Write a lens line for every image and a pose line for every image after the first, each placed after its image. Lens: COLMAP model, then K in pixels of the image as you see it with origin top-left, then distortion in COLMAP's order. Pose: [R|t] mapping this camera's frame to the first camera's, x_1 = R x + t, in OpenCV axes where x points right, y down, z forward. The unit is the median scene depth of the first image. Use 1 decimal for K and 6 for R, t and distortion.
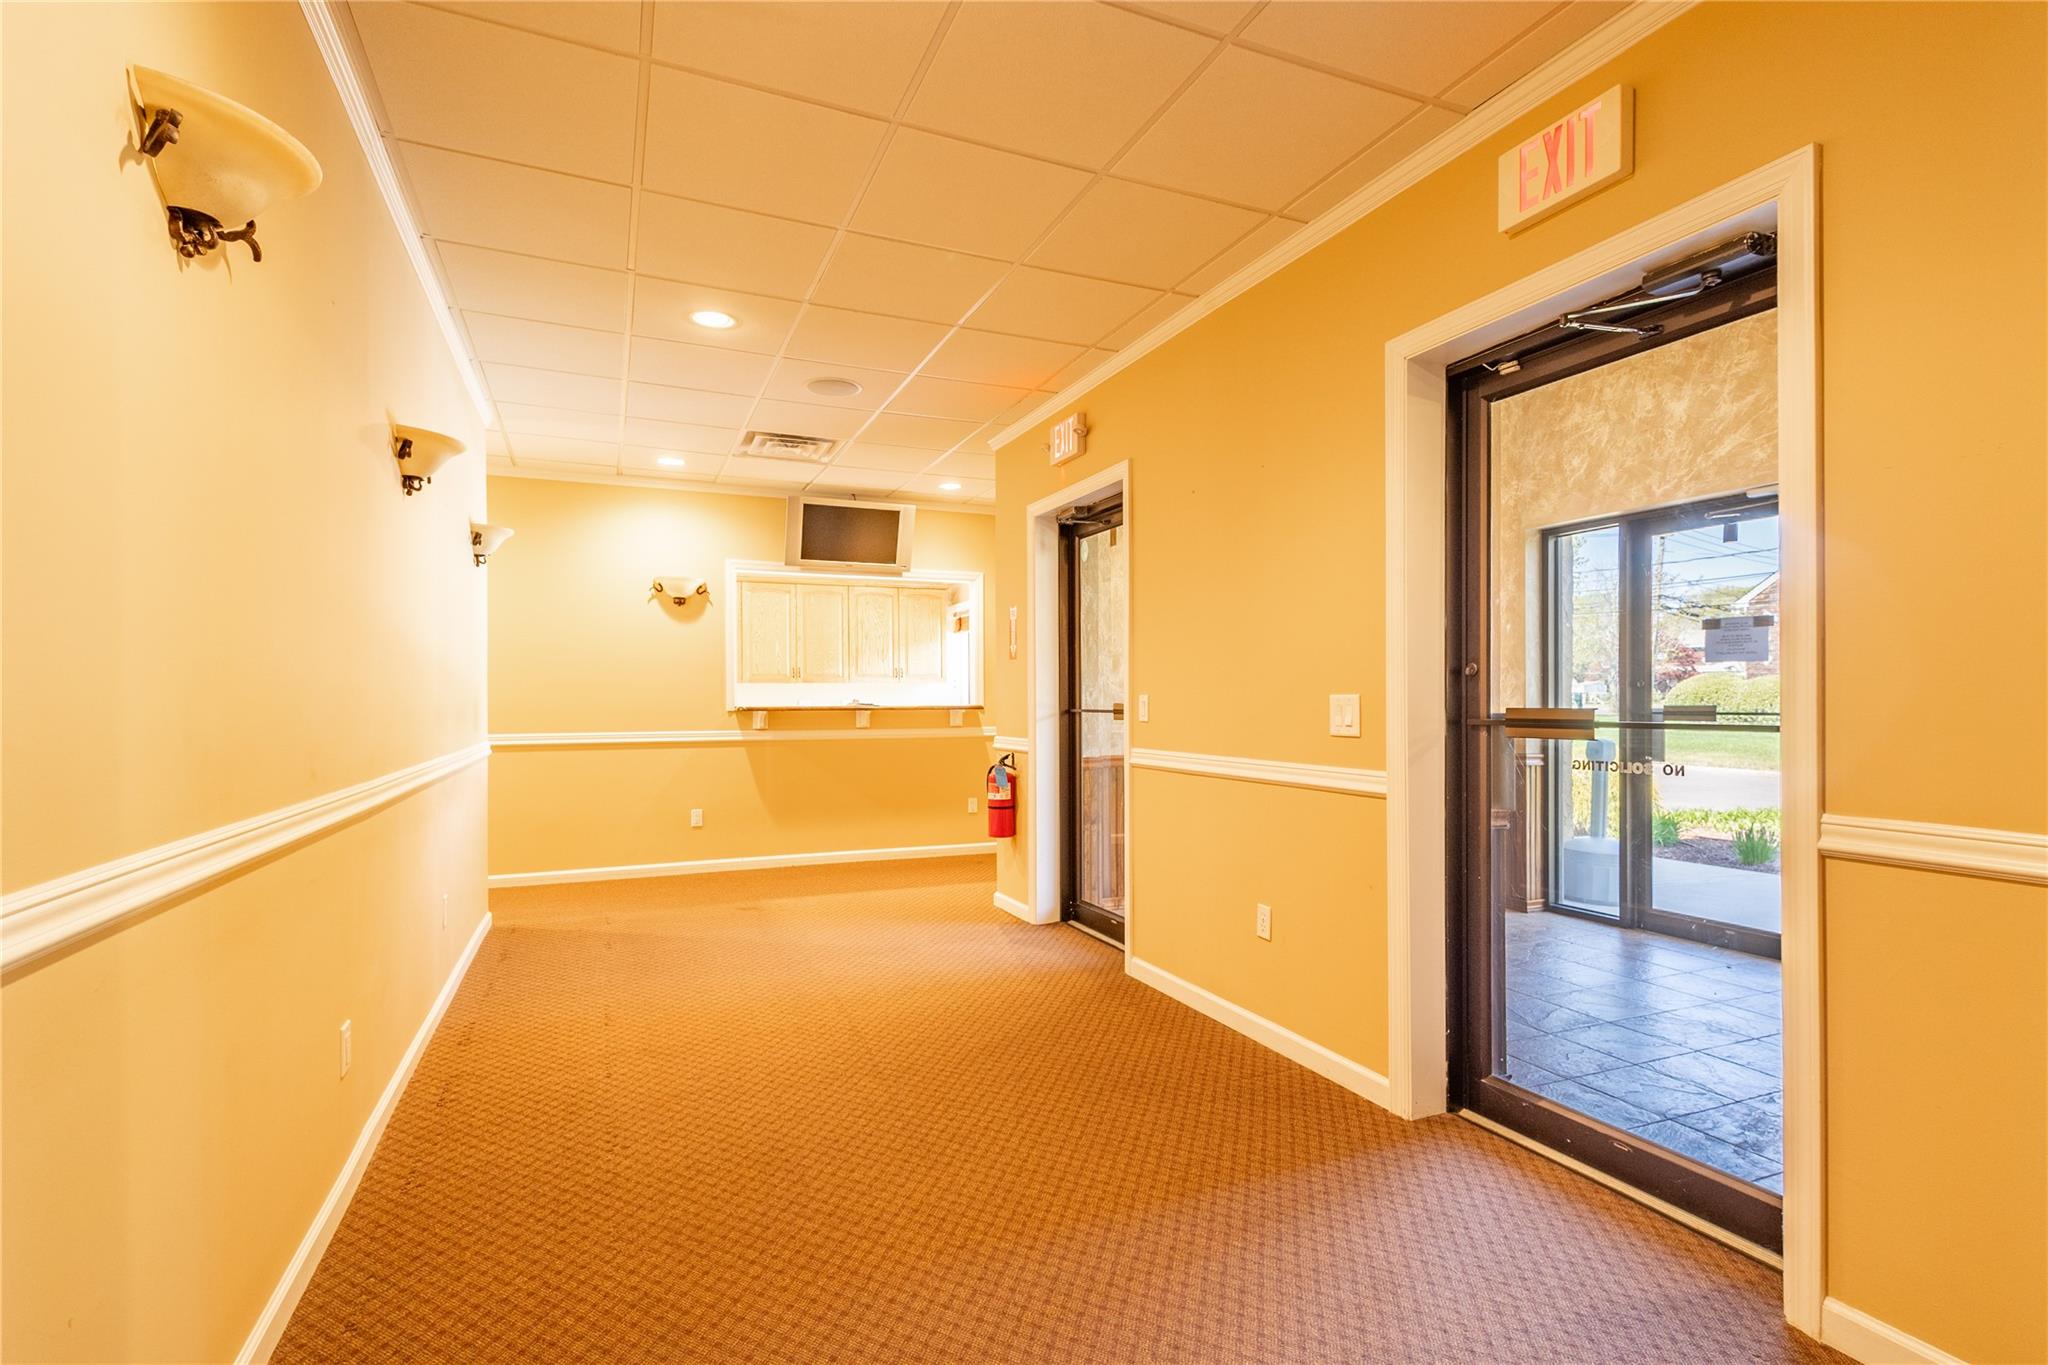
lens RADIAL K [[969.1, 0, 1035.2], [0, 969.1, 698.8], [0, 0, 1]] dist [0.002149, -0.001636]
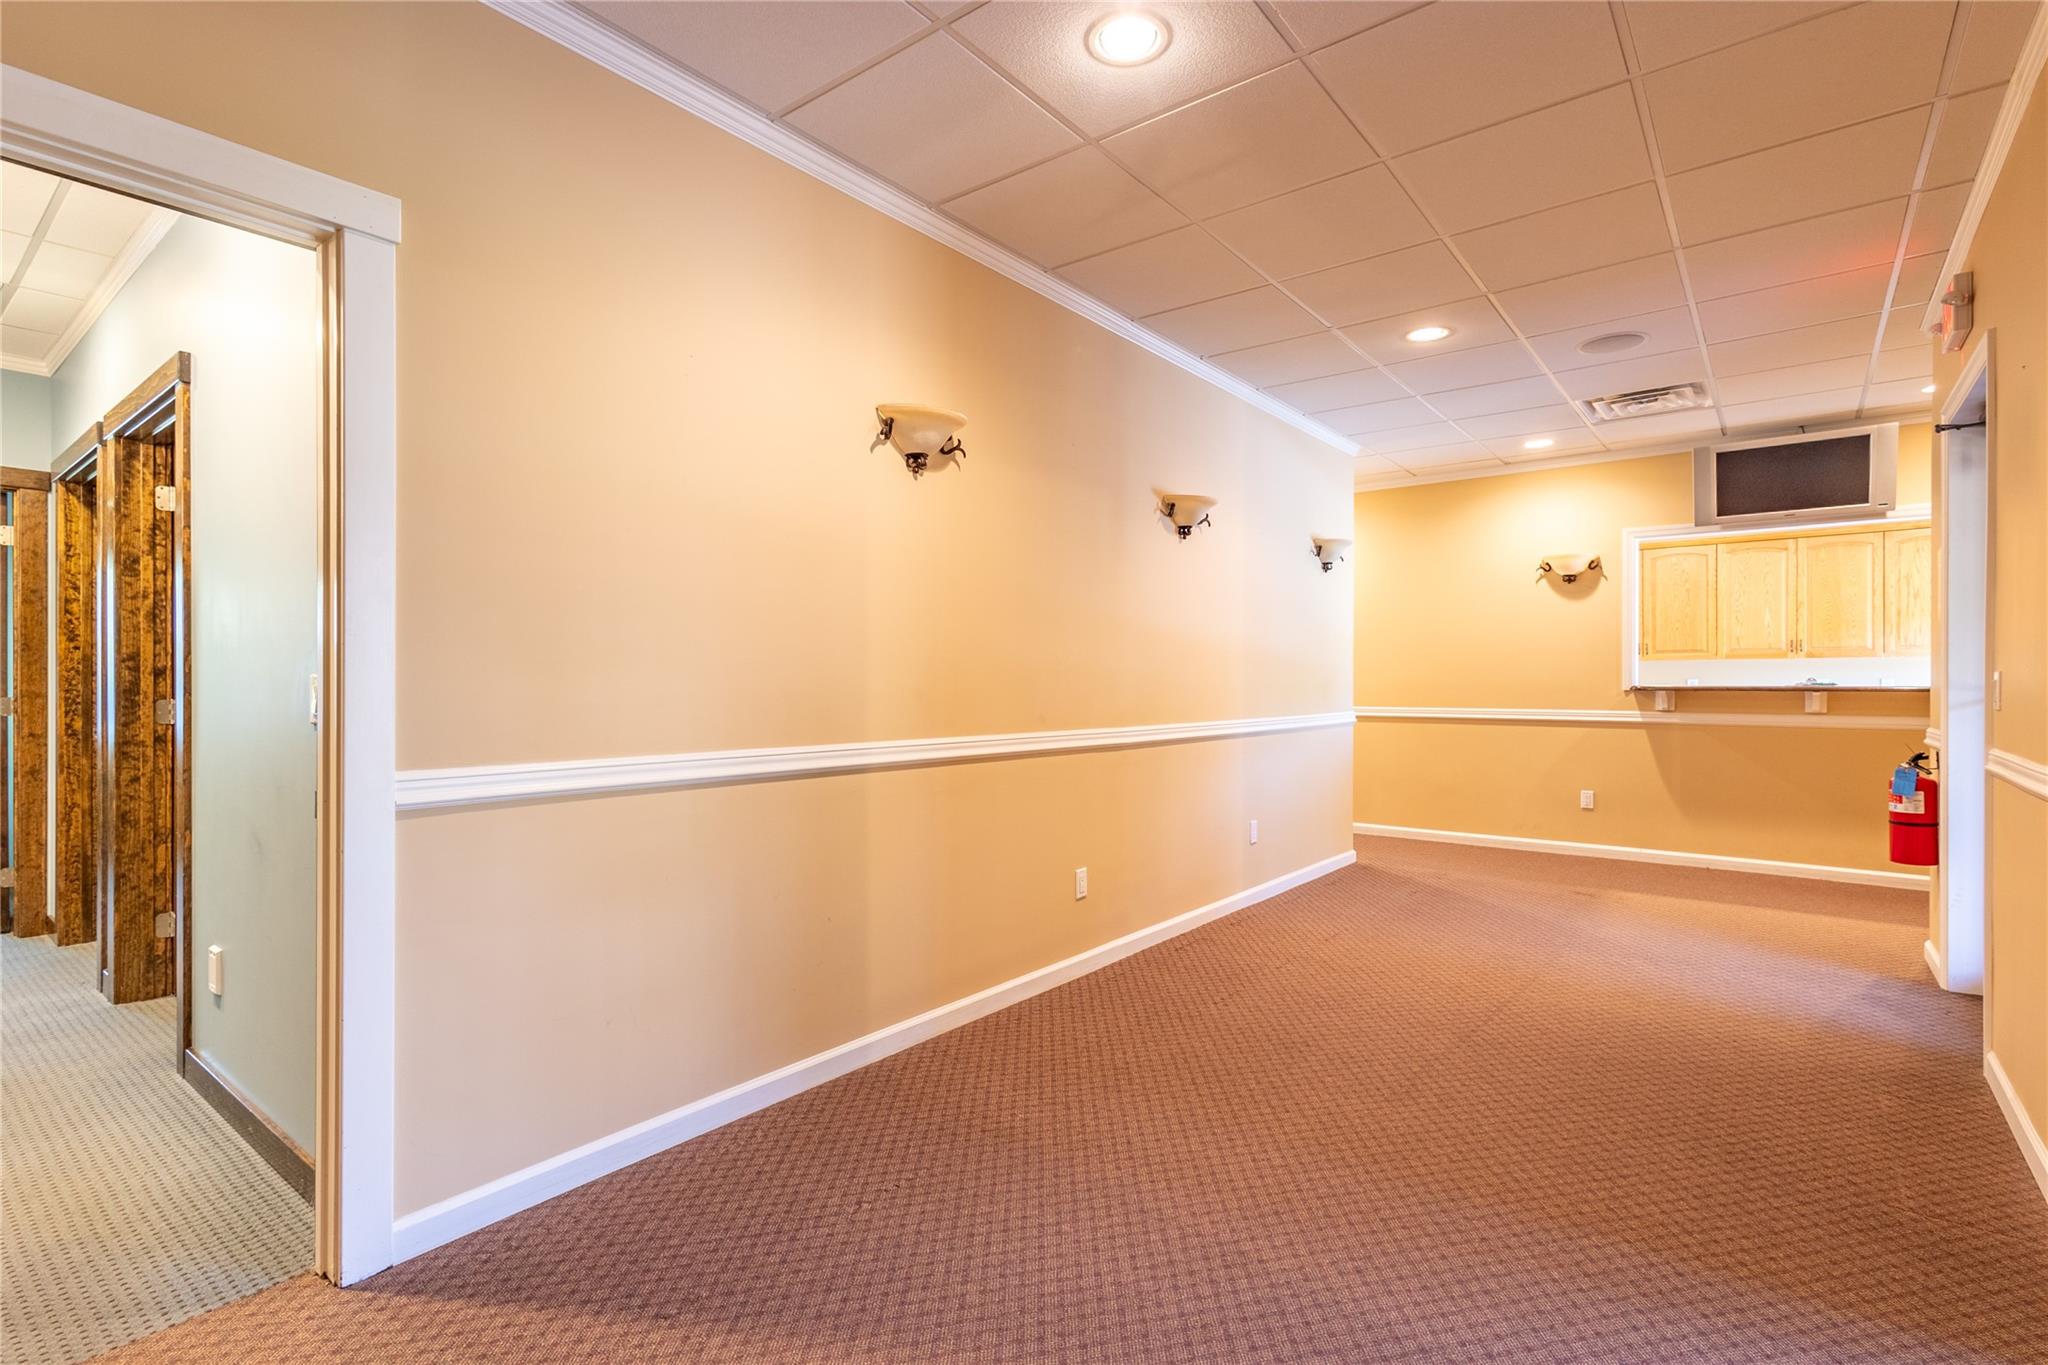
lens RADIAL K [[969.1, 0, 1018.1], [0, 969.1, 680.1], [0, 0, 1]] dist [0.002149, -0.001636]
pose [[0.464837, 0.003830, -0.885388, 0.264894], [-0.001044, 0.999992, 0.003777, -0.000093], [0.885396, -0.000831, 0.464837, 0.043601]]
